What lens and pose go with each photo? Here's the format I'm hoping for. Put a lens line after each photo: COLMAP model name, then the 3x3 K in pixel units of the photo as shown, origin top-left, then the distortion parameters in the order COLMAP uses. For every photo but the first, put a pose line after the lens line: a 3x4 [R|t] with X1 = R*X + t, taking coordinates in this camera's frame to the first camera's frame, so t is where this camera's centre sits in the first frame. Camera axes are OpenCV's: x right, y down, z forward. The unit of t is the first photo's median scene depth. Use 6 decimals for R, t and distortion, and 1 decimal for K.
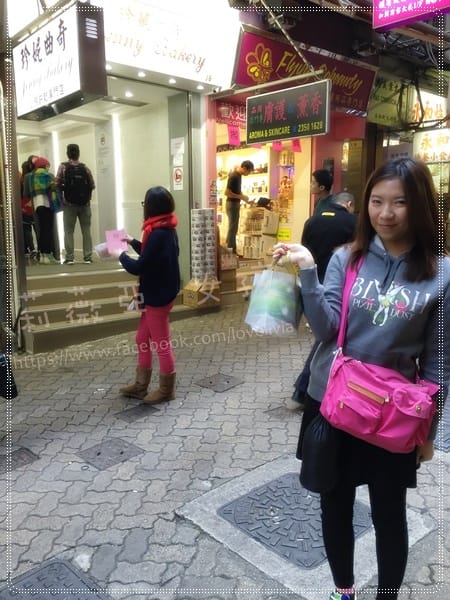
lens RADIAL K [[519.4, 0, 222.6], [0, 519.4, 301.8], [0, 0, 1]] dist [0.092804, -0.167907]
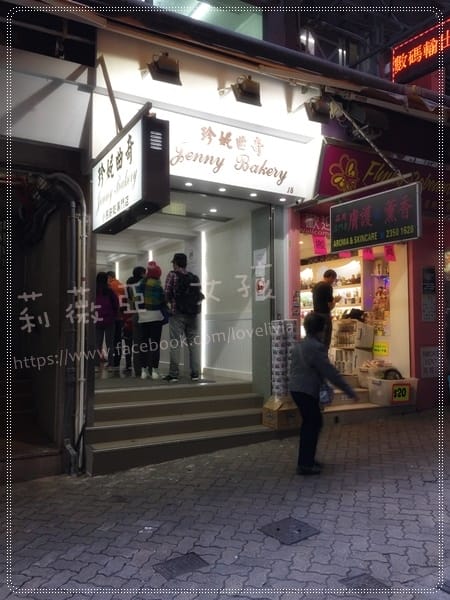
lens RADIAL K [[517.7, 0, 222.8], [0, 517.7, 300.6], [0, 0, 1]] dist [0.096325, -0.159116]
pose [[0.980392, -0.008356, -0.196881, 0.041621], [-0.034557, 0.976328, -0.213516, -0.011478], [0.194004, 0.216133, 0.956895, 0.091143]]
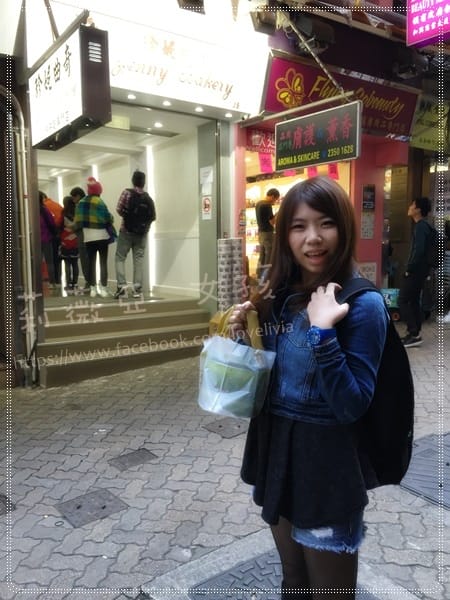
lens RADIAL K [[519.4, 0, 222.6], [0, 519.4, 301.8], [0, 0, 1]] dist [0.092804, -0.167907]
pose [[0.994527, 0.008087, -0.104170, 0.054811], [-0.014159, 0.998235, -0.057678, -0.007277], [0.103520, 0.058837, 0.992886, 0.059397]]
